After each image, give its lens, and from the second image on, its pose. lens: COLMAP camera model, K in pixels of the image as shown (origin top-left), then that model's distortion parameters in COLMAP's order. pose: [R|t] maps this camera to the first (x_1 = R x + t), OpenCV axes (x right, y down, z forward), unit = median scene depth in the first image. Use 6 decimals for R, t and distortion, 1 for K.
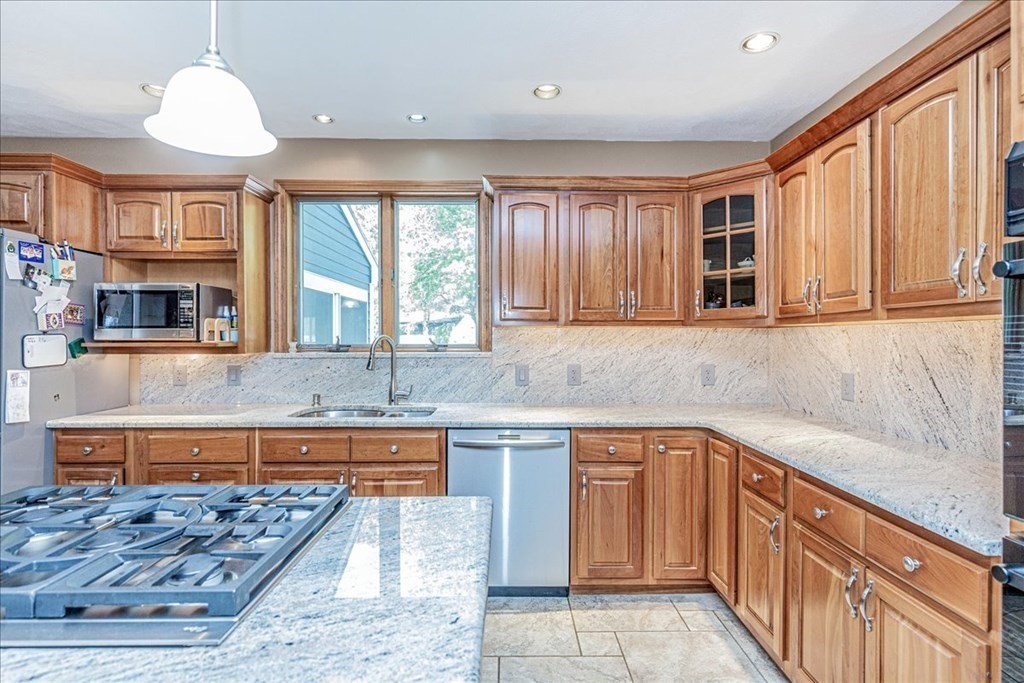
lens RADIAL K [[495.7, 0, 513.3], [0, 495.7, 340.3], [0, 0, 1]] dist [-0.001856, -0.000465]
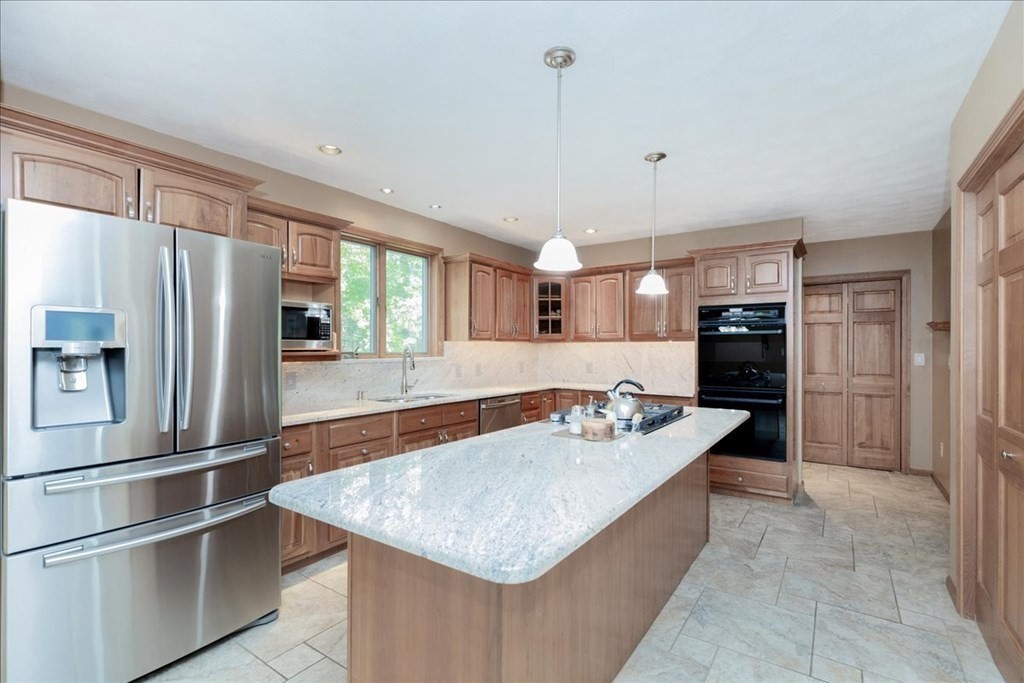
lens RADIAL K [[473.9, 0, 510.9], [0, 473.9, 344.8], [0, 0, 1]] dist [0.000688, 0.000089]
pose [[0.579103, 0.004270, 0.815243, -1.312281], [0.003890, 0.999960, -0.008000, -0.001551], [-0.815245, 0.007804, 0.579063, -0.054460]]
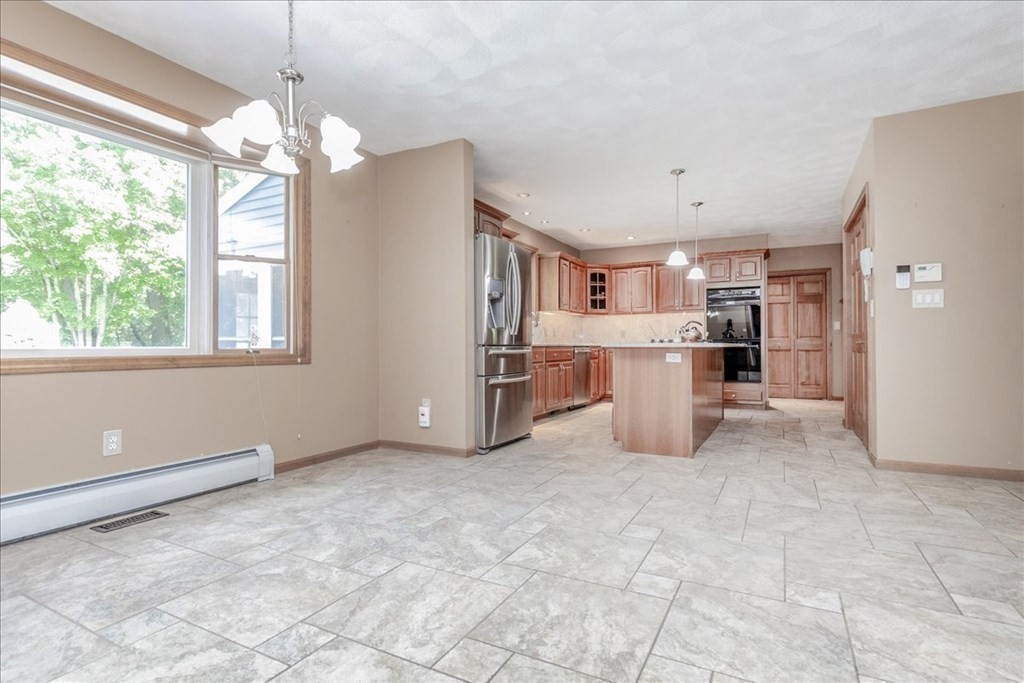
lens RADIAL K [[512.2, 0, 510.0], [0, 512.2, 336.5], [0, 0, 1]] dist [0.000894, 0.000046]
pose [[0.480738, 0.013425, 0.876761, -2.522836], [0.005820, 0.999812, -0.018500, 0.154476], [-0.876845, 0.013997, 0.480570, -0.036374]]
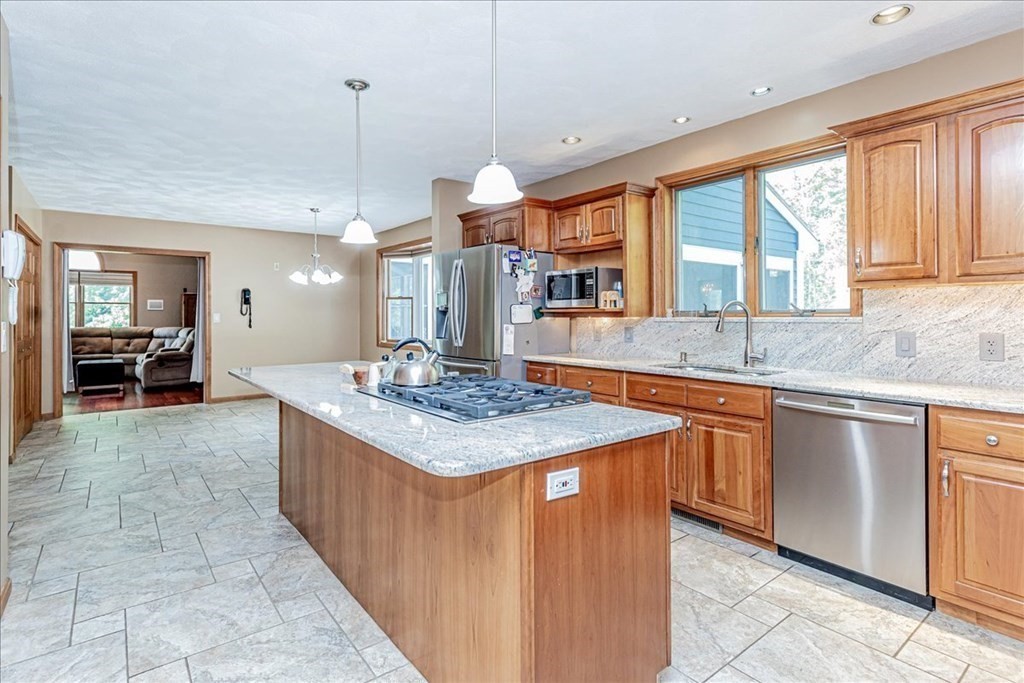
lens RADIAL K [[513.9, 0, 507.3], [0, 513.9, 313.1], [0, 0, 1]] dist [-0.000879, -0.000267]
pose [[0.598603, -0.007238, -0.801013, 0.365112], [0.000419, 0.999962, -0.008723, 0.028560], [0.801046, 0.004886, 0.598583, -0.074601]]
